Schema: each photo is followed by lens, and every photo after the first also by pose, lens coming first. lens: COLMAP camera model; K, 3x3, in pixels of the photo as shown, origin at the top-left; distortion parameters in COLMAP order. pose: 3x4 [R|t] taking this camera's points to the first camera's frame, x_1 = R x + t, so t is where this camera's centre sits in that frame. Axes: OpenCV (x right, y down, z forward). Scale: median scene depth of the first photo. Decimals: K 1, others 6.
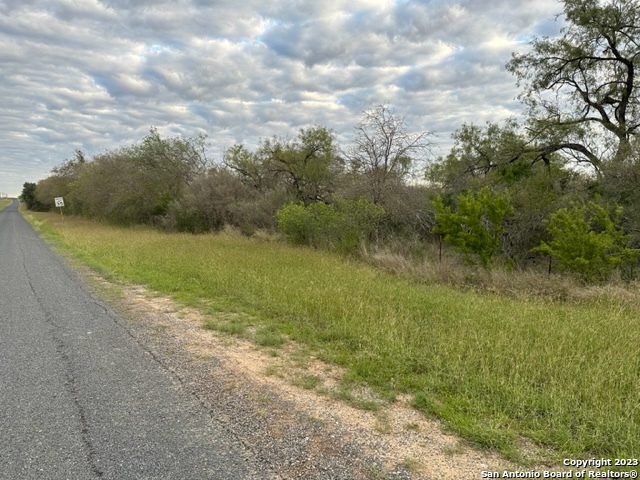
lens RADIAL K [[438.3, 0, 327.2], [0, 438.3, 237.4], [0, 0, 1]] dist [0.084466, -0.102000]
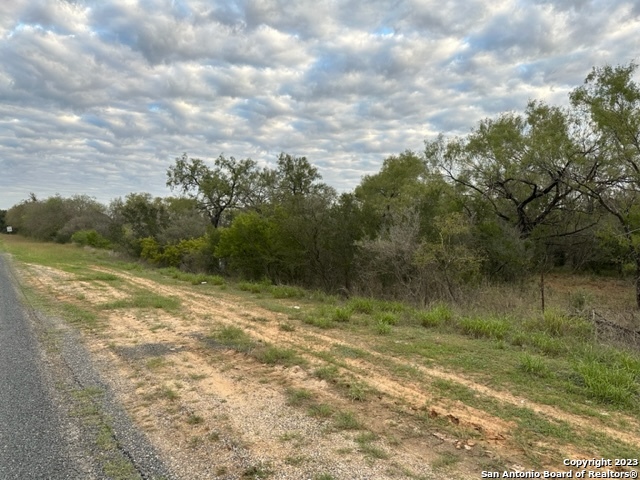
lens RADIAL K [[437.7, 0, 320.0], [0, 437.7, 240.0], [0, 0, 1]] dist [0.087216, -0.108787]
pose [[0.999440, 0.017812, 0.028344, 0.365512], [-0.016181, 0.998256, -0.056767, 0.030507], [-0.029306, 0.056276, 0.997985, -0.507738]]
